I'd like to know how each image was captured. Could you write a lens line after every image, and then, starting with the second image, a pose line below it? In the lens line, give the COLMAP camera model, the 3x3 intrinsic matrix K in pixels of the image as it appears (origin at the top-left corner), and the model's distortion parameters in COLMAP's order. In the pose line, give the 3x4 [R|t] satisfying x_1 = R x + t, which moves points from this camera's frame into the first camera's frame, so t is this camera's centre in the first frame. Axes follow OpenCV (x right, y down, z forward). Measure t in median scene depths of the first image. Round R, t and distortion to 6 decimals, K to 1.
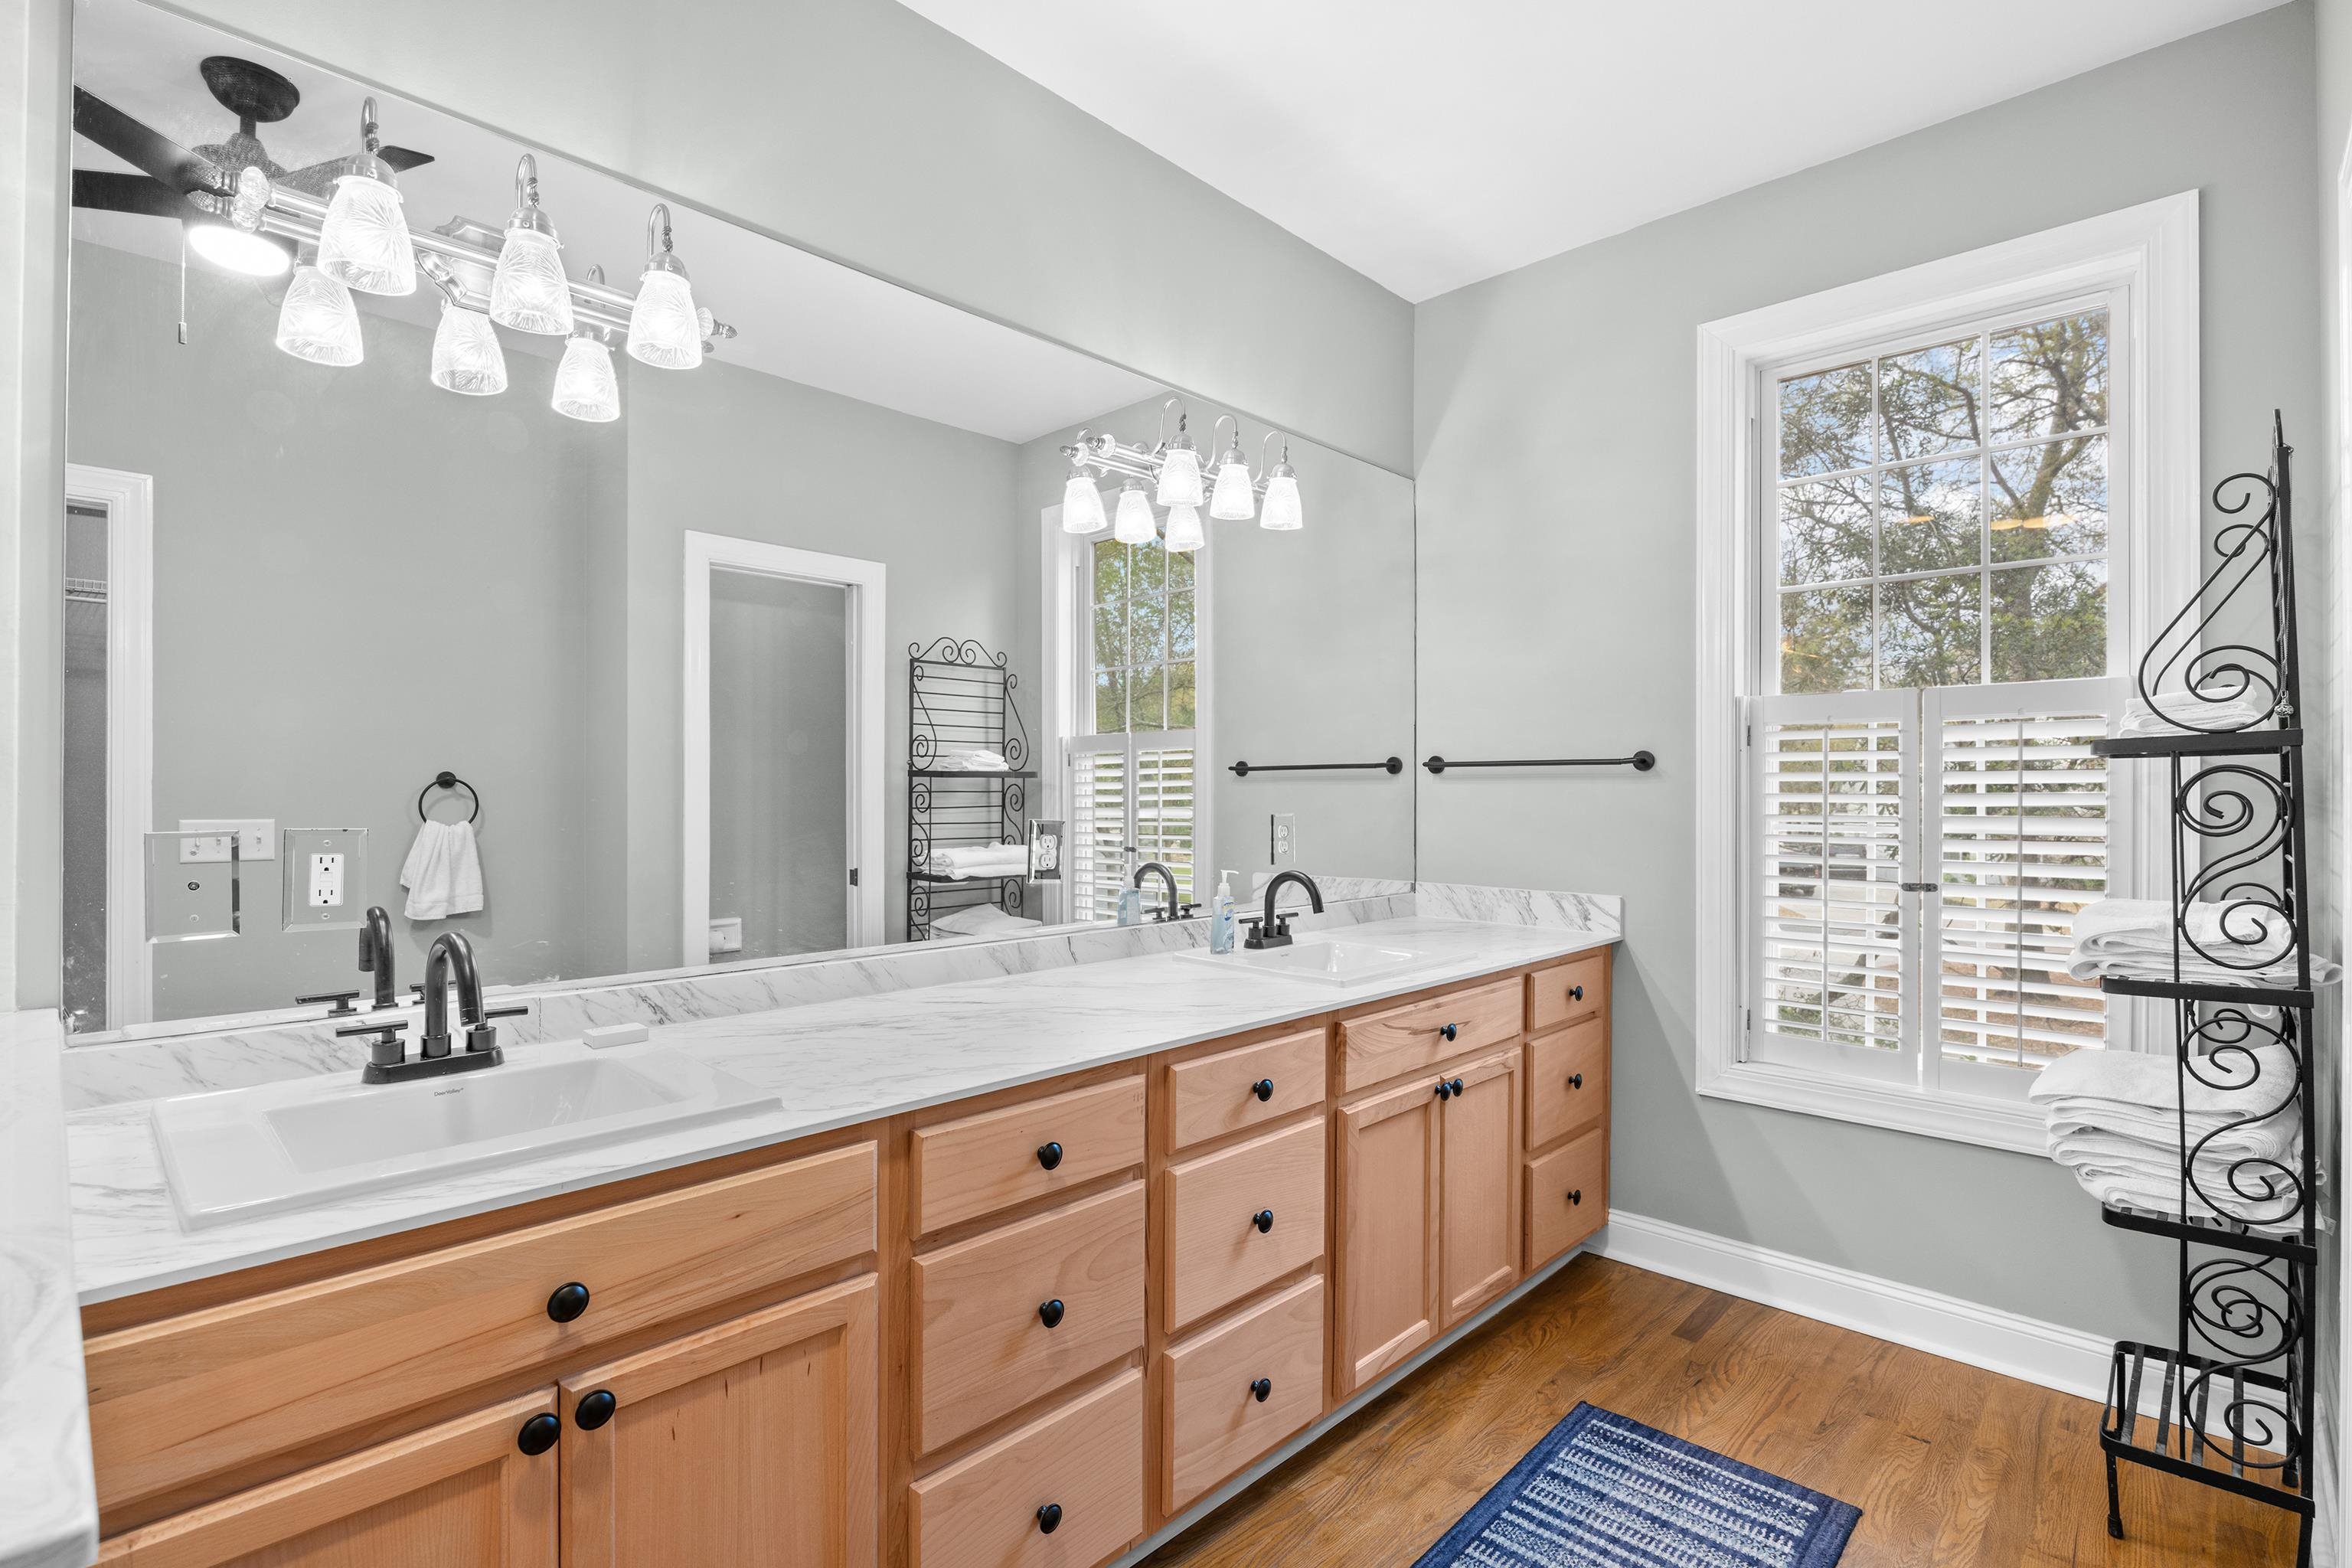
lens RADIAL K [[1095.5, 0, 1171.9], [0, 1095.5, 800.0], [0, 0, 1]] dist [-0.014606, 0.001186]
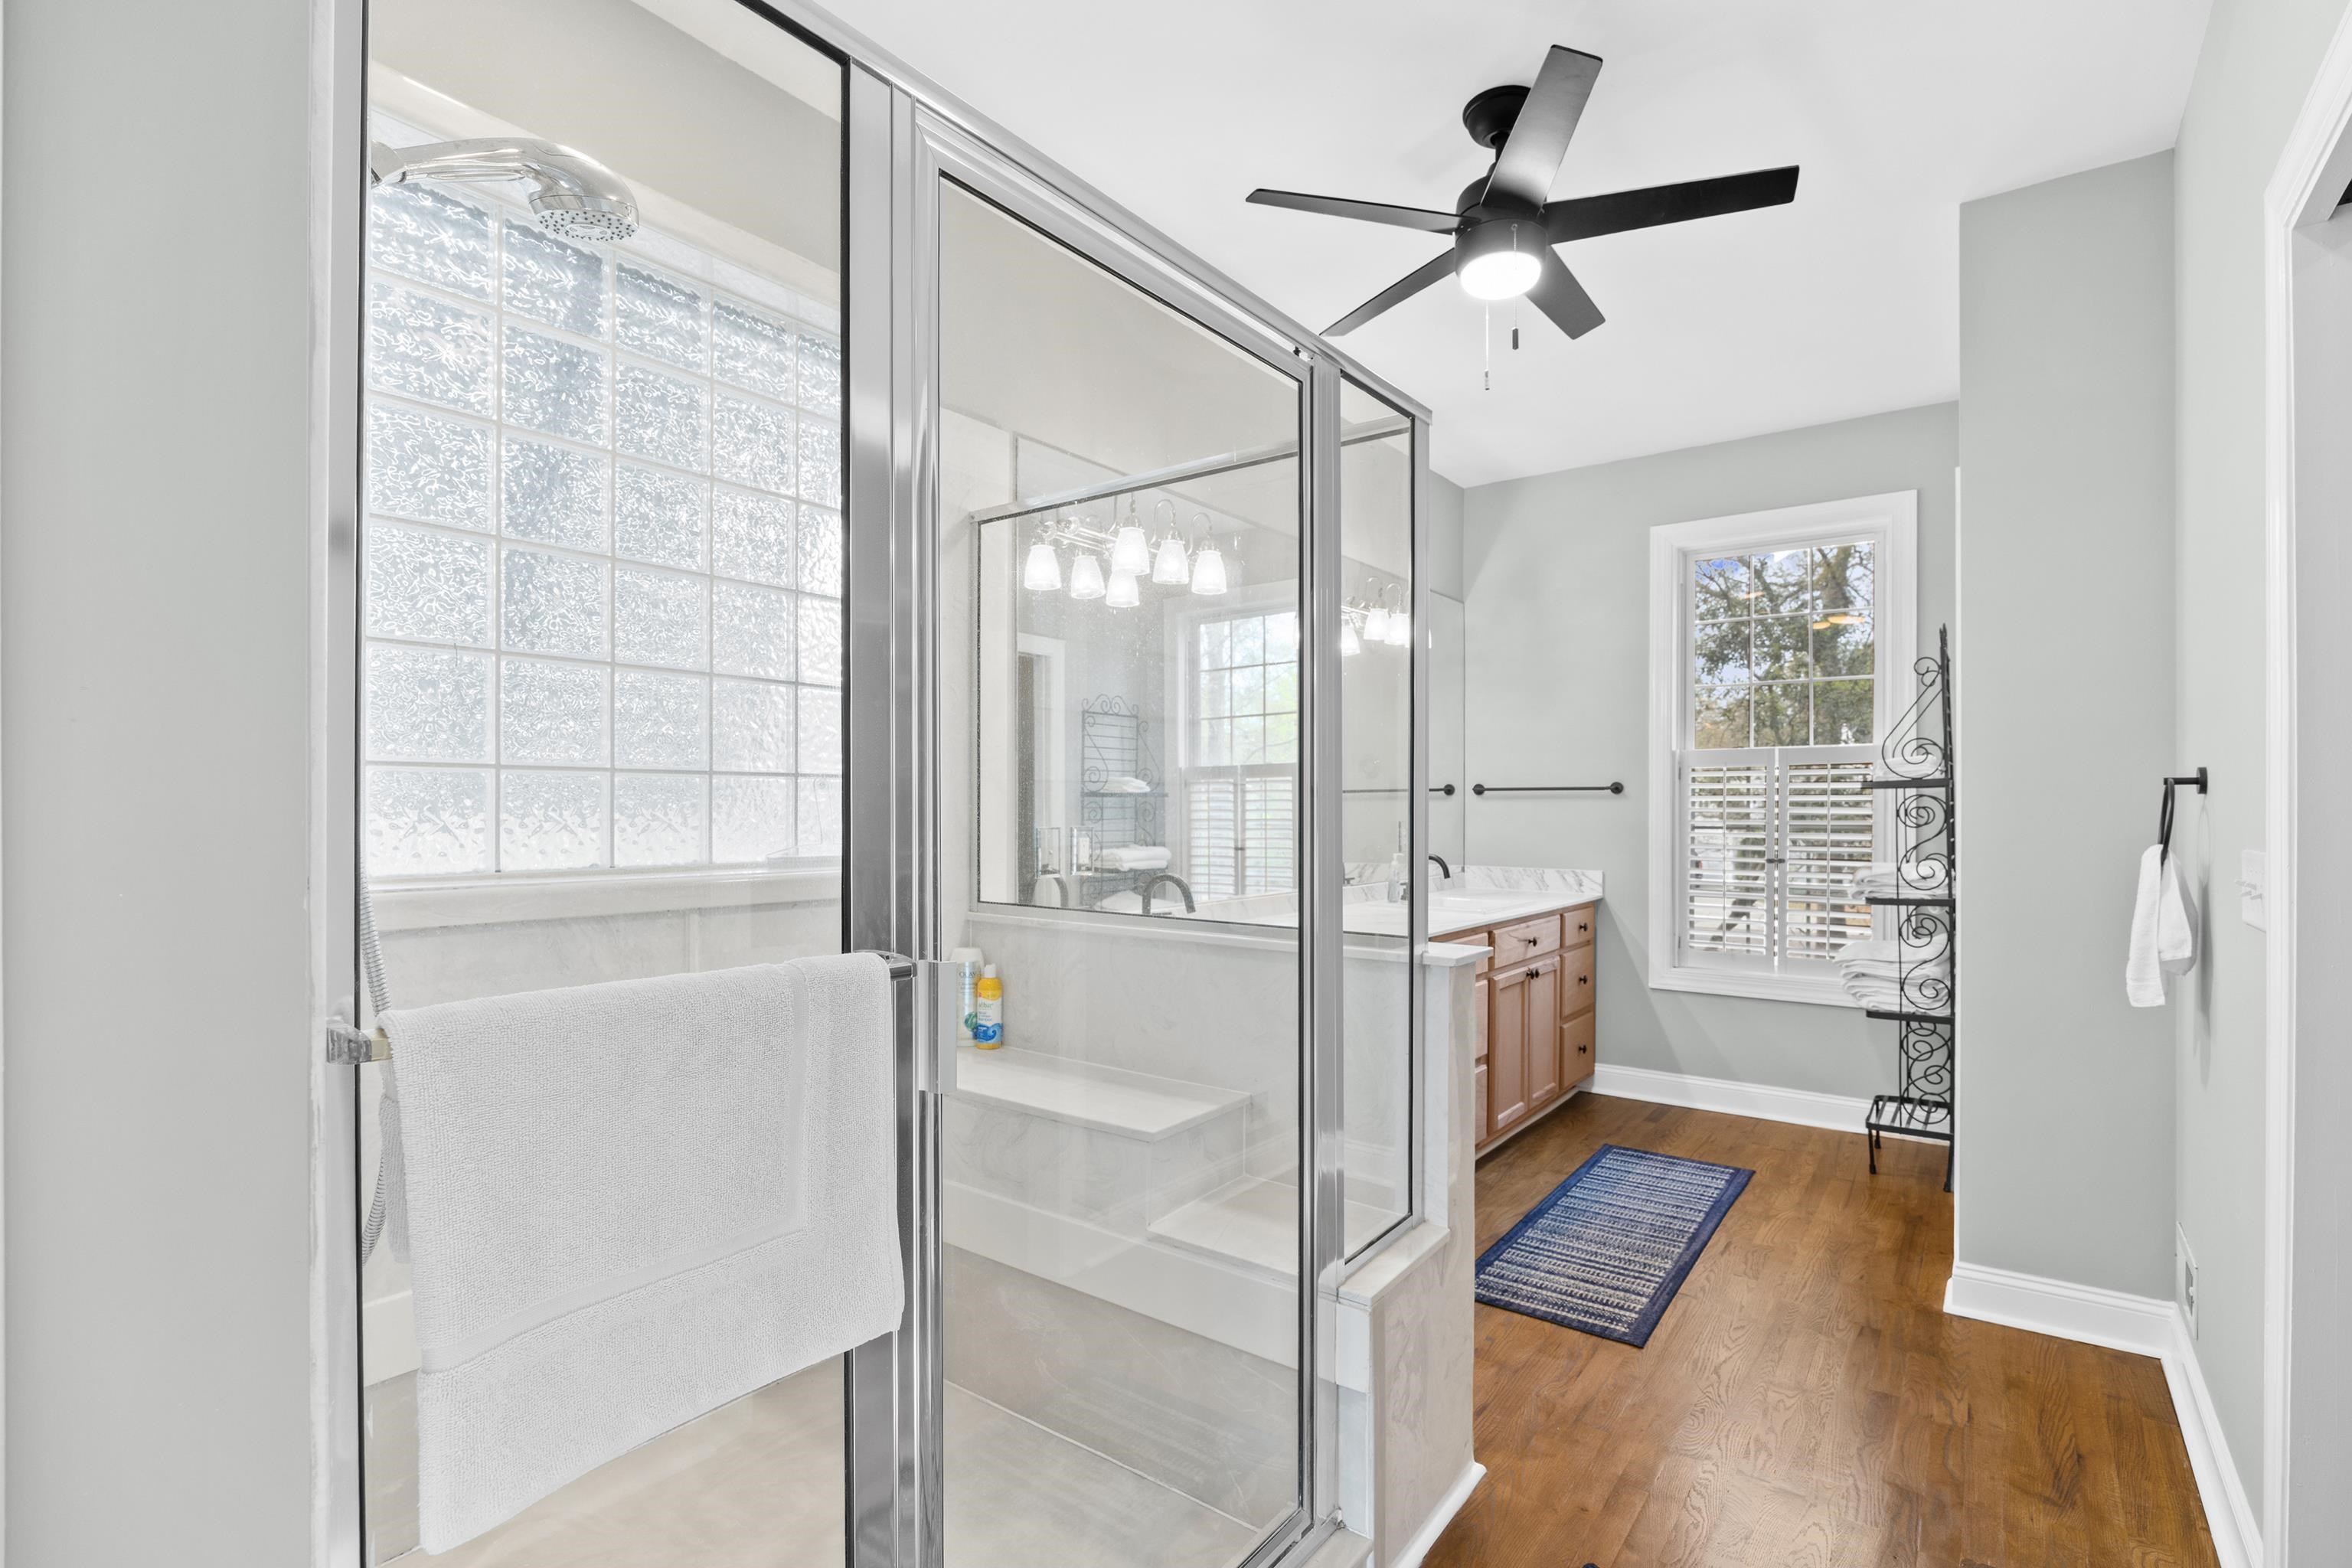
lens RADIAL K [[1102.6, 0, 1173.4], [0, 1102.6, 823.8], [0, 0, 1]] dist [-0.011583, 0.000715]
pose [[0.992248, -0.004372, 0.124200, -0.605823], [0.003369, 0.999960, 0.008284, 0.002983], [-0.124231, -0.007801, 0.992223, -0.778927]]
